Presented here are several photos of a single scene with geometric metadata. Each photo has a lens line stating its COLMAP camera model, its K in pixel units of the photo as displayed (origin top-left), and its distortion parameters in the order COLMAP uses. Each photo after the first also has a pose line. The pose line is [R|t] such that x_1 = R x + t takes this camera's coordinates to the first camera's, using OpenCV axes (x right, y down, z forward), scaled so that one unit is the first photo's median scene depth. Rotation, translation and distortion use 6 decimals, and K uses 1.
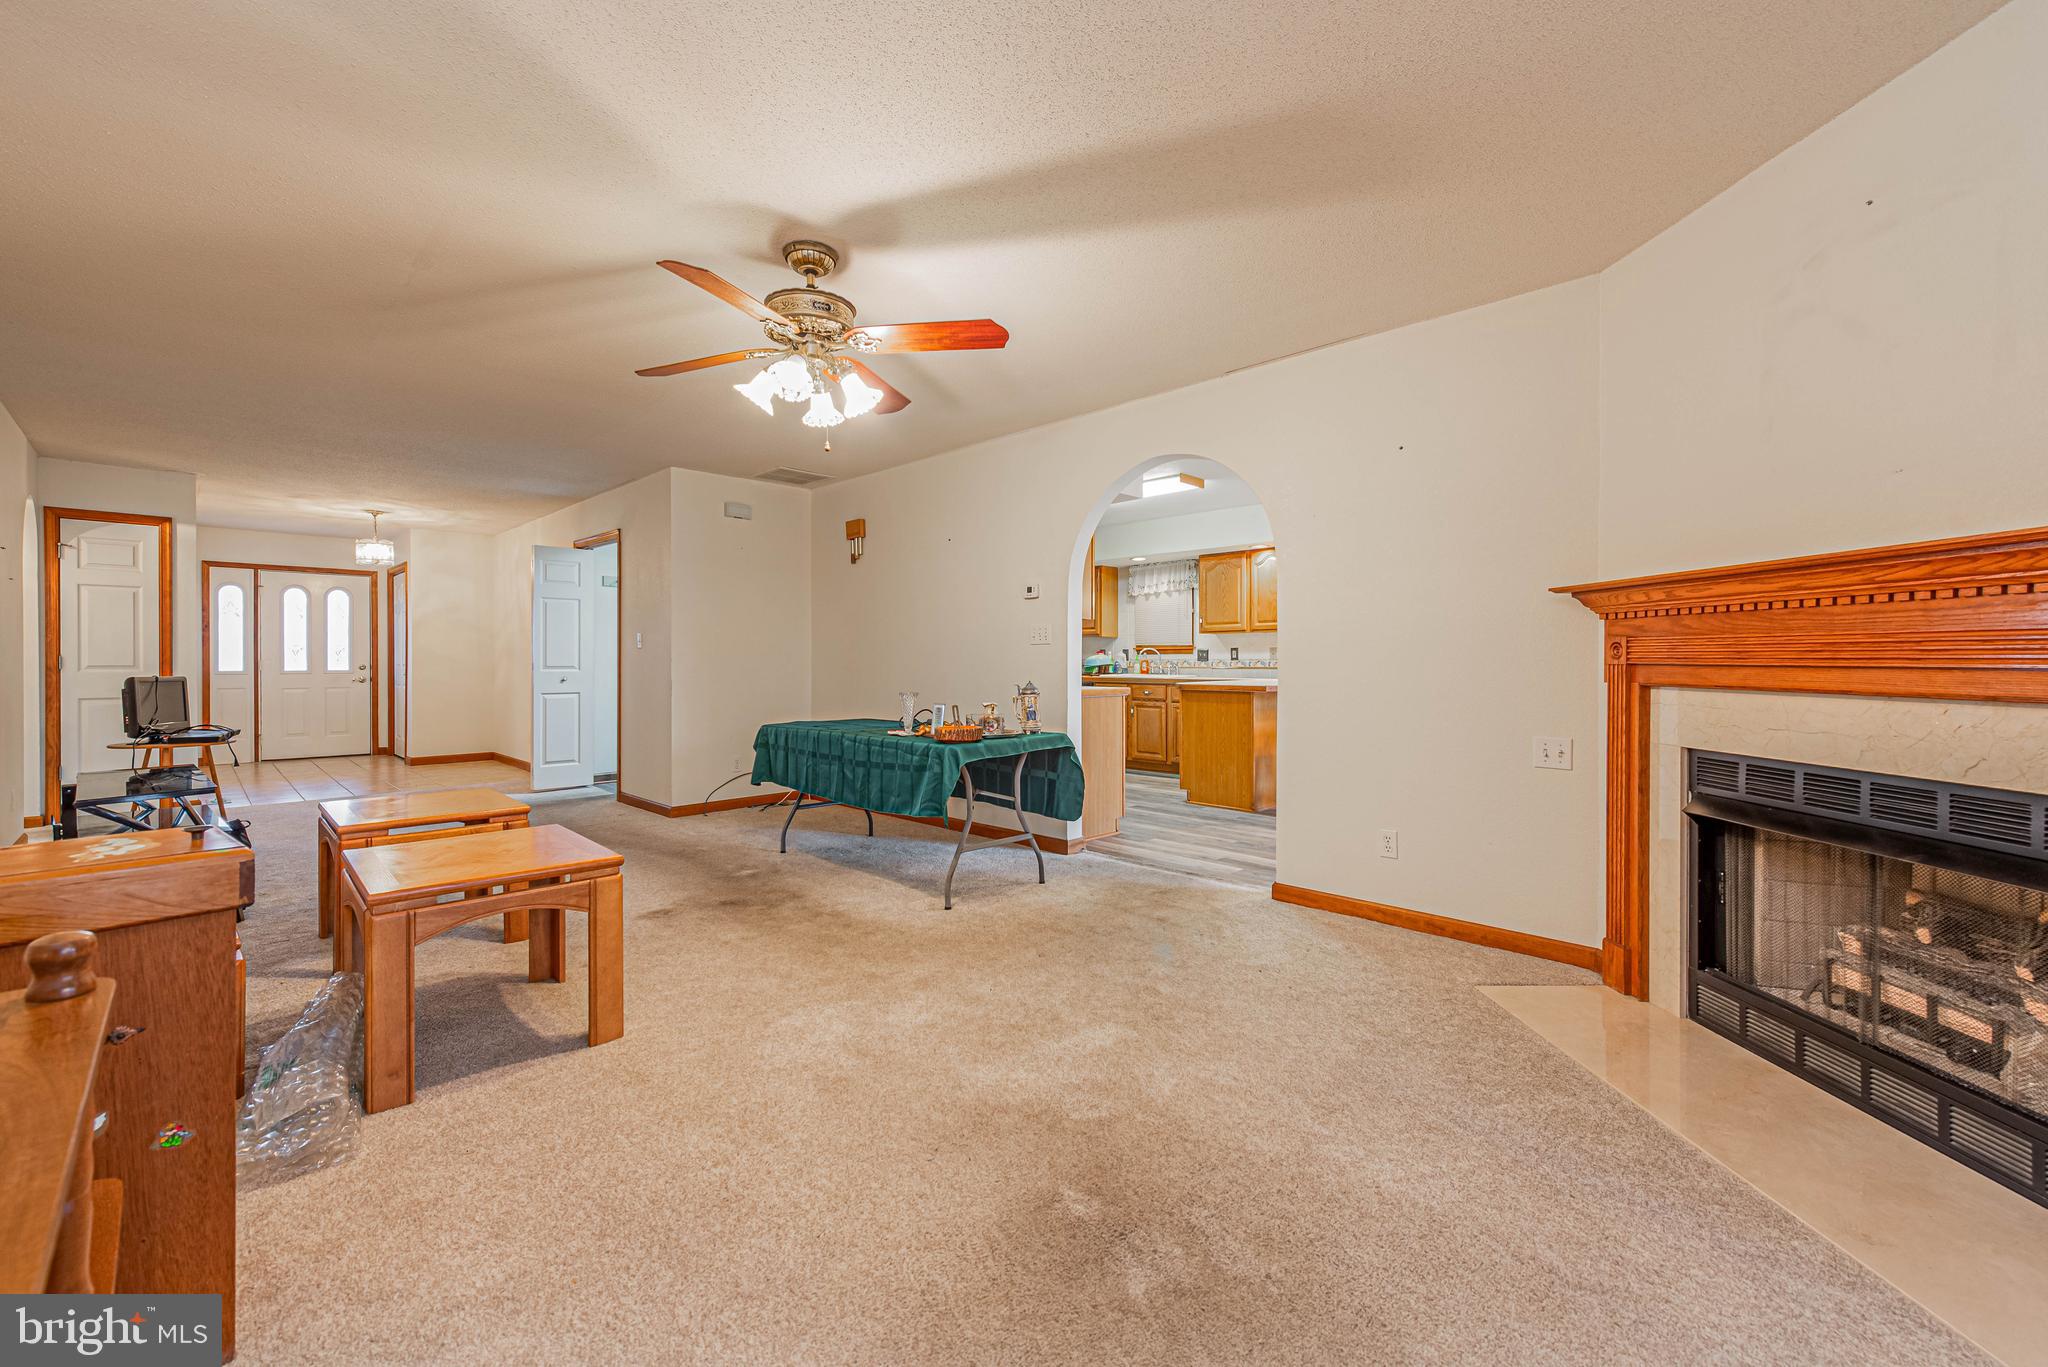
lens RADIAL K [[814.9, 0, 1024.4], [0, 814.9, 667.9], [0, 0, 1]] dist [0.006984, -0.002334]
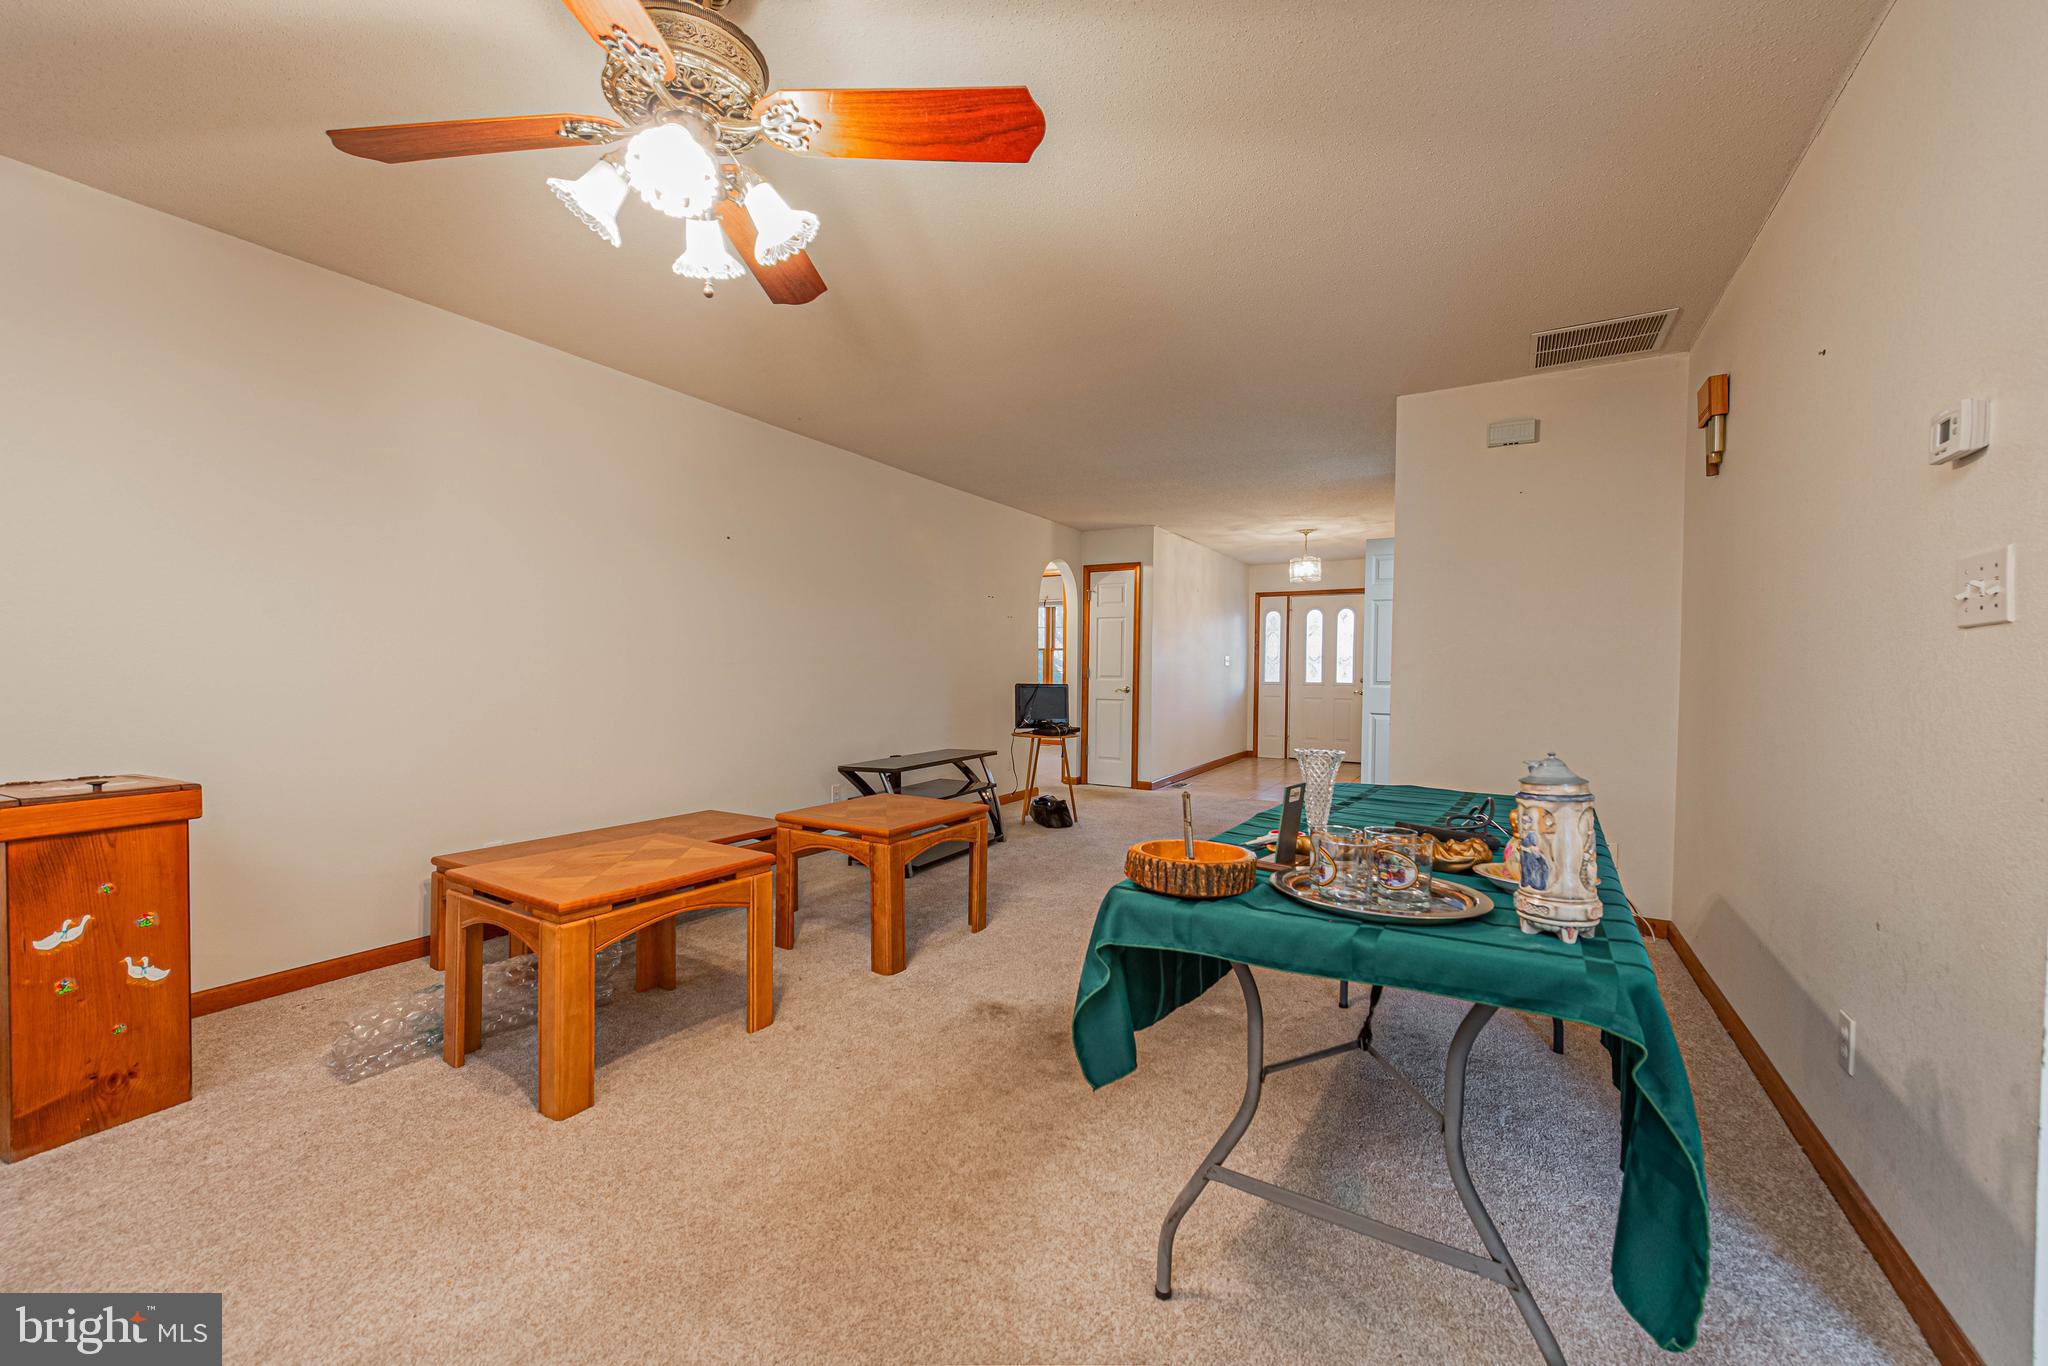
lens RADIAL K [[814.9, 0, 1022.7], [0, 814.9, 684.2], [0, 0, 1]] dist [0.006984, -0.002334]
pose [[0.230908, 0.019297, -0.972784, 0.118088], [-0.019020, 0.999702, 0.015316, -0.003945], [0.972790, 0.014966, 0.231206, 0.357677]]
